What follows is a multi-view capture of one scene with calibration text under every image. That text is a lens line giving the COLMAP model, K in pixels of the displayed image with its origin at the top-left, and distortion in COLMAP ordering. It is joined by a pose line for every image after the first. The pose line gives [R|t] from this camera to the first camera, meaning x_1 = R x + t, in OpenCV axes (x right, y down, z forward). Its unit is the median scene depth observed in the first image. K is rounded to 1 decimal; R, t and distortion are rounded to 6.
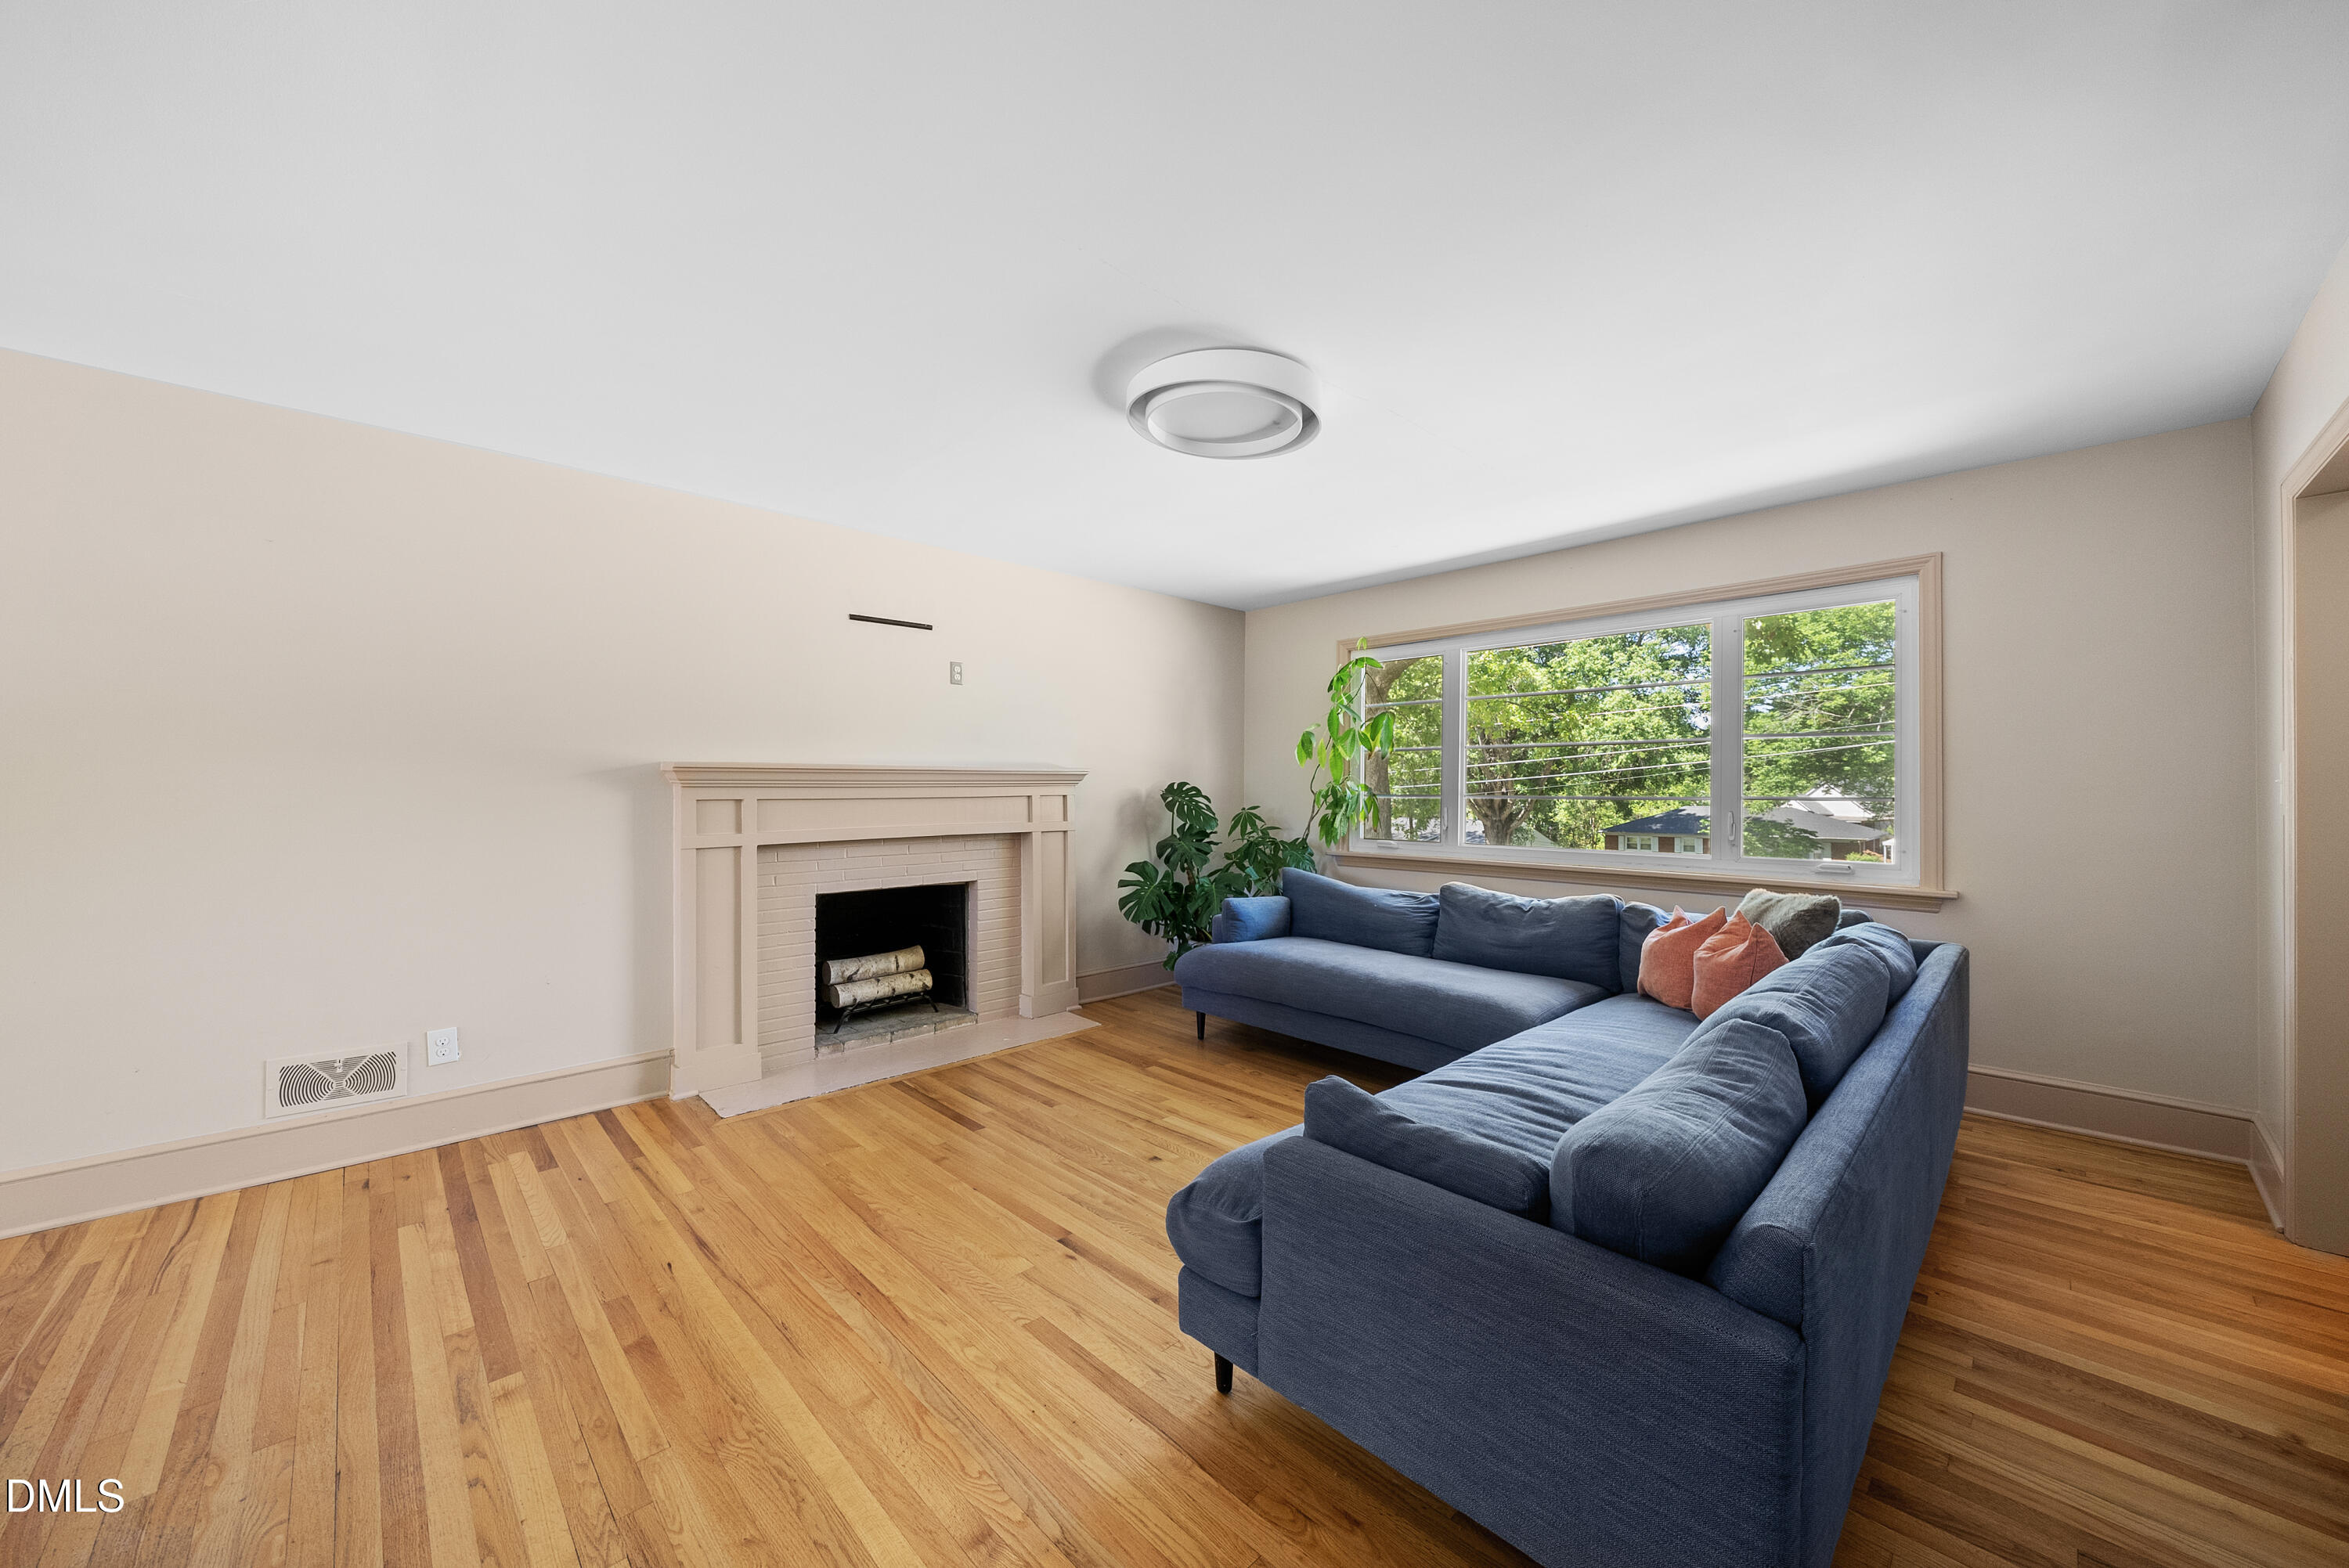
lens RADIAL K [[858.0, 0, 1169.5], [0, 858.0, 784.5], [0, 0, 1]] dist [-0.009039, 0.000700]
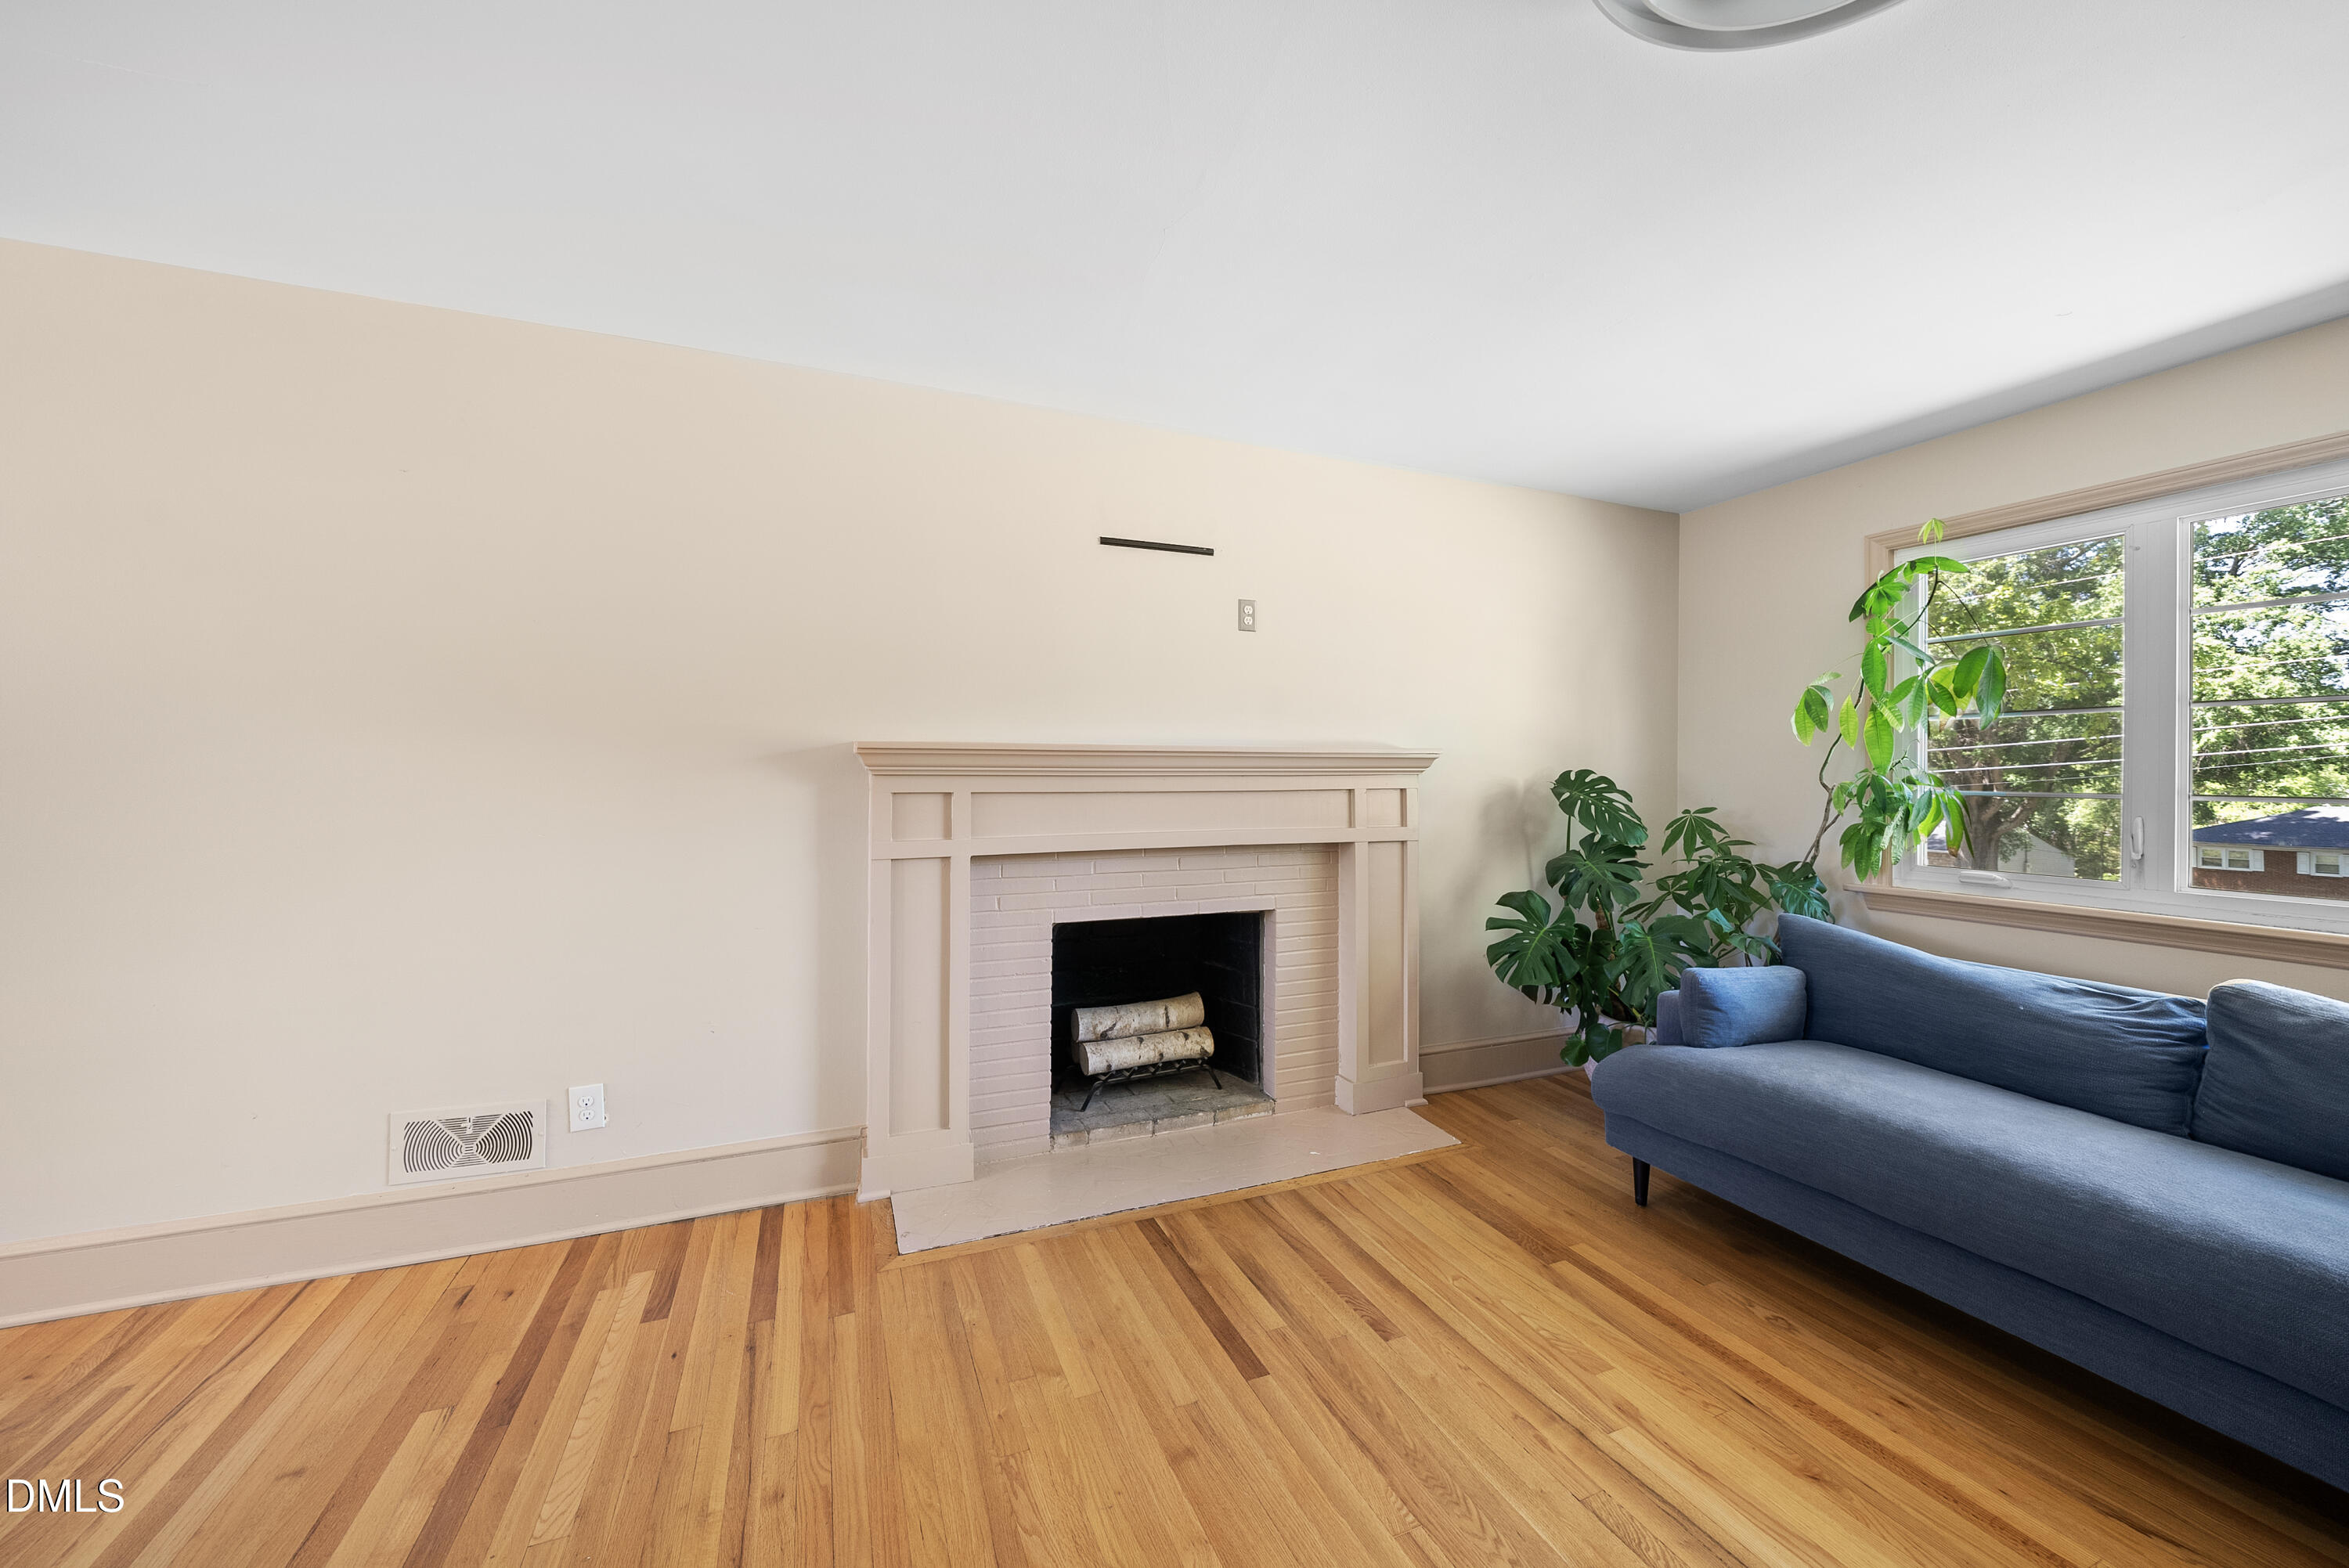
lens RADIAL K [[858.0, 0, 1165.6], [0, 858.0, 780.2], [0, 0, 1]] dist [-0.009039, 0.000700]
pose [[0.930018, 0.005300, -0.367476, -0.053470], [-0.002213, 0.999959, 0.008822, 0.000010], [0.367508, -0.007391, 0.929991, 0.333712]]
